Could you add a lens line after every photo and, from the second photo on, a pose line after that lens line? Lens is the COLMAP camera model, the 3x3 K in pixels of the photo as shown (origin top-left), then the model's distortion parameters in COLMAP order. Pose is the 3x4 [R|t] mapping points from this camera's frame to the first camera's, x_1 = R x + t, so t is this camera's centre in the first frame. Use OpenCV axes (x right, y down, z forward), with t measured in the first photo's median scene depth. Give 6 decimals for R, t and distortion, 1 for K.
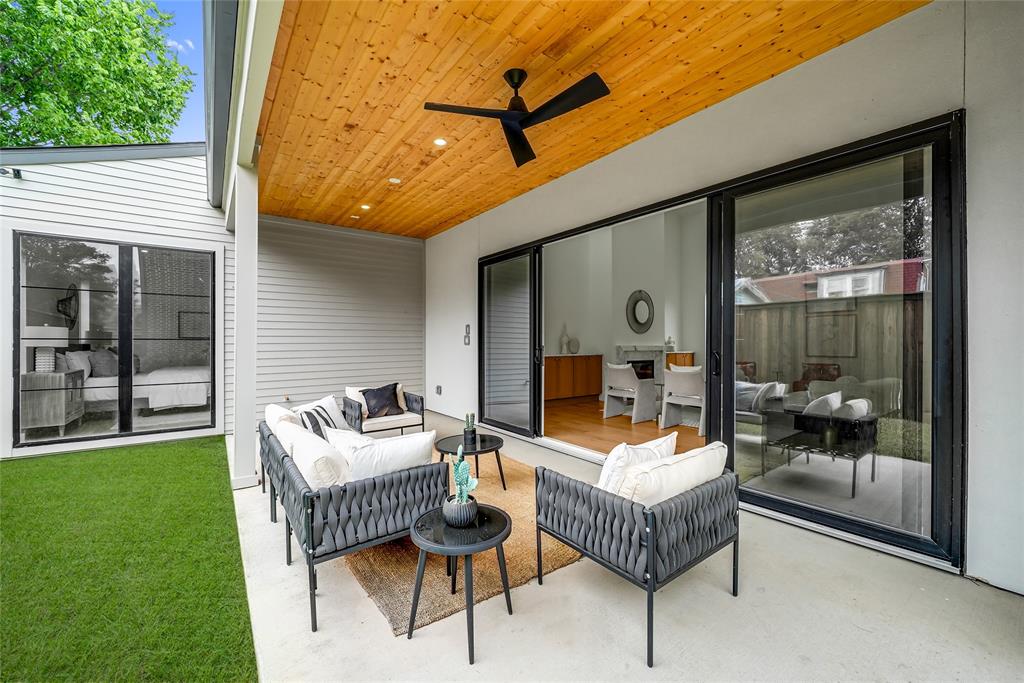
lens RADIAL K [[400.9, 0, 514.2], [0, 400.9, 342.0], [0, 0, 1]] dist [-0.001052, 0.000462]
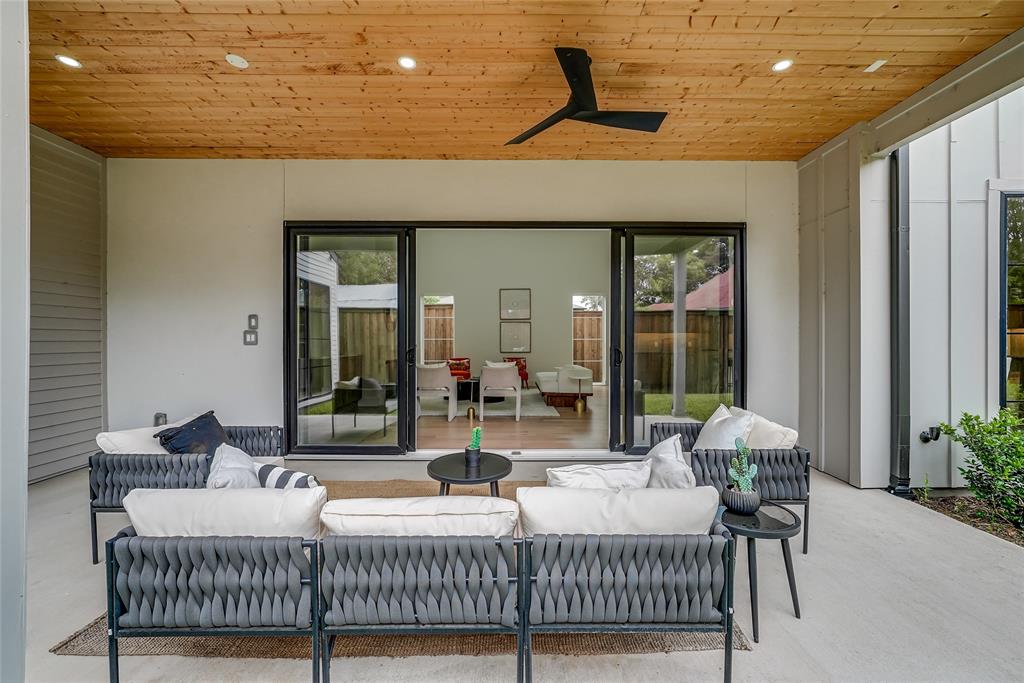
lens RADIAL K [[400.9, 0, 516.3], [0, 400.9, 335.6], [0, 0, 1]] dist [-0.001052, 0.000462]
pose [[0.598753, 0.016061, 0.800773, -0.476781], [0.001089, 0.999782, -0.020867, 0.007771], [-0.800933, 0.013367, 0.598604, 0.308123]]
